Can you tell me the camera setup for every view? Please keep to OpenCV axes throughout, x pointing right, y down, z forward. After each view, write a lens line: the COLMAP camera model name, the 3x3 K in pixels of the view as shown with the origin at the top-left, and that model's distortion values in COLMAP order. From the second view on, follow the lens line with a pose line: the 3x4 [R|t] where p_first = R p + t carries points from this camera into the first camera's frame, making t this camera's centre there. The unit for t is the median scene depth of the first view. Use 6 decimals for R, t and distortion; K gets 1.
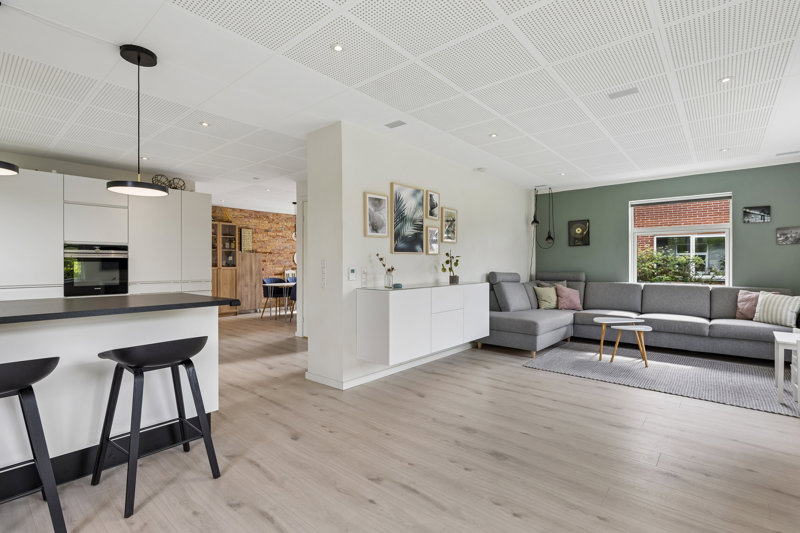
lens RADIAL K [[378.0, 0, 403.3], [0, 378.0, 265.8], [0, 0, 1]] dist [-0.003238, -0.000026]
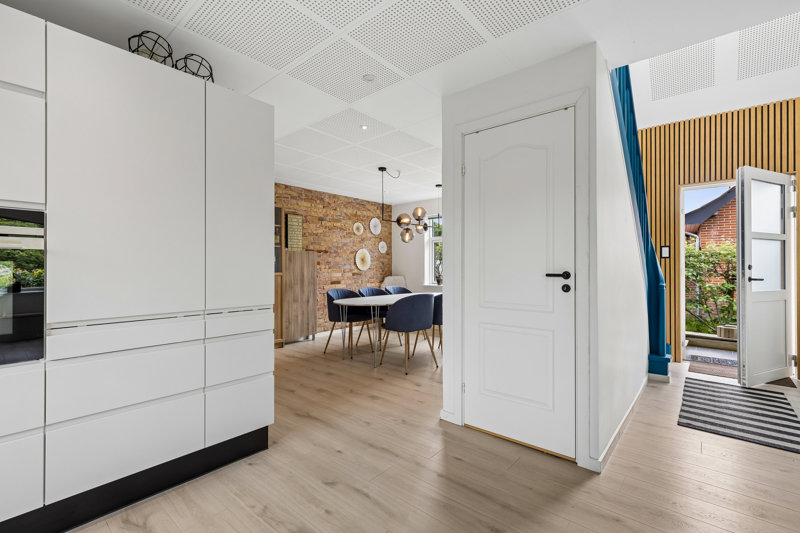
lens RADIAL K [[359.0, 0, 399.3], [0, 359.0, 266.2], [0, 0, 1]] dist [0.002003, -0.000588]
pose [[0.999964, -0.000405, -0.008453, -0.394105], [0.000332, 0.999962, -0.008712, -0.003558], [0.008456, 0.008709, 0.999926, 0.647198]]
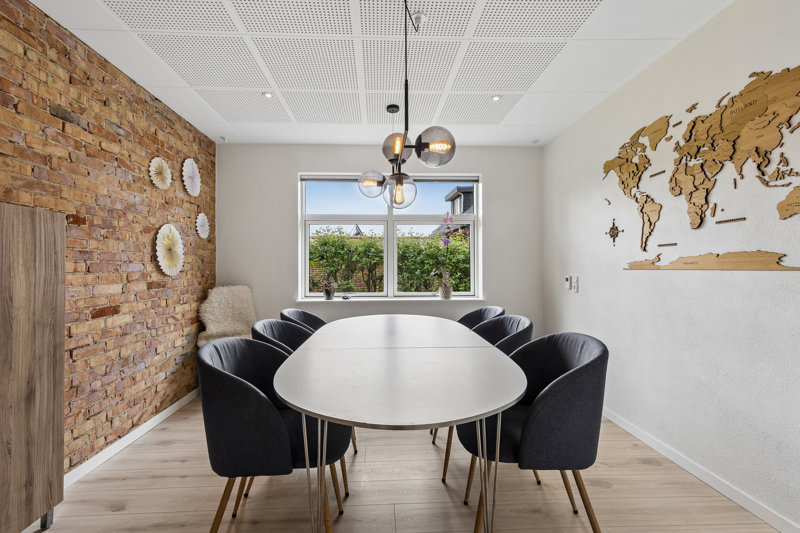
lens RADIAL K [[359.0, 0, 394.5], [0, 359.0, 264.2], [0, 0, 1]] dist [0.002003, -0.000588]
pose [[0.726365, 0.003502, 0.687300, -0.670532], [0.010858, 0.999804, -0.016570, -0.004526], [-0.687223, 0.019499, 0.726185, 1.332914]]
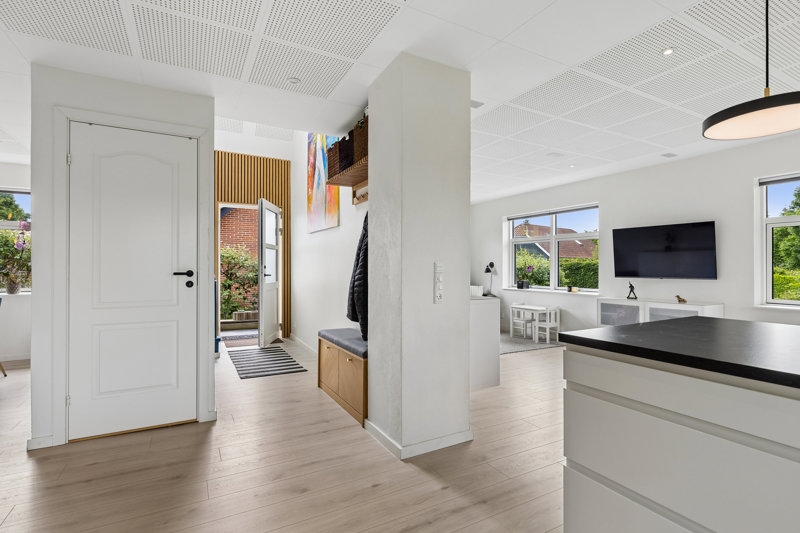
lens RADIAL K [[388.3, 0, 400.7], [0, 388.3, 264.9], [0, 0, 1]] dist [0.000306, 0.000120]
pose [[0.361488, 0.005592, 0.932360, -0.621306], [0.003801, 0.999965, -0.007471, -0.003717], [-0.932369, 0.006245, 0.361454, 0.580456]]
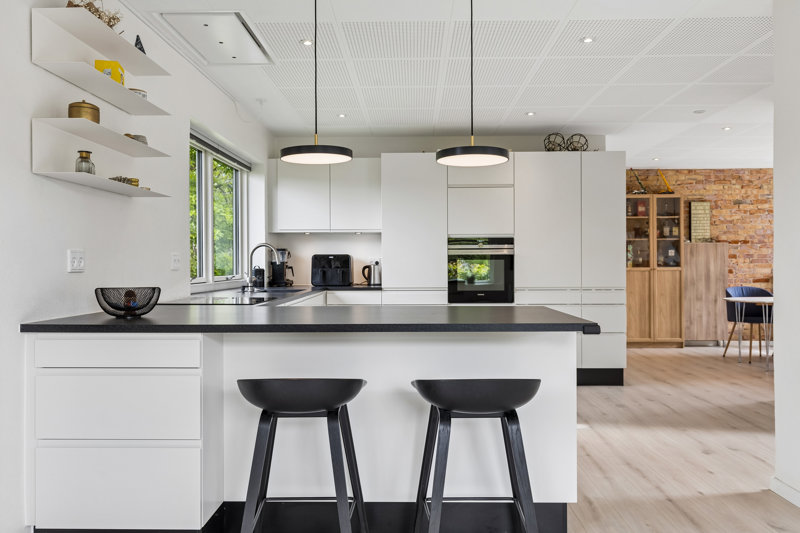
lens RADIAL K [[609.8, 0, 399.1], [0, 609.8, 265.9], [0, 0, 1]] dist [-0.008892, 0.003320]
pose [[0.627186, 0.000654, -0.778869, 0.046988], [0.000459, 0.999999, 0.001209, -0.000283], [0.778869, -0.001116, 0.627186, 0.080545]]
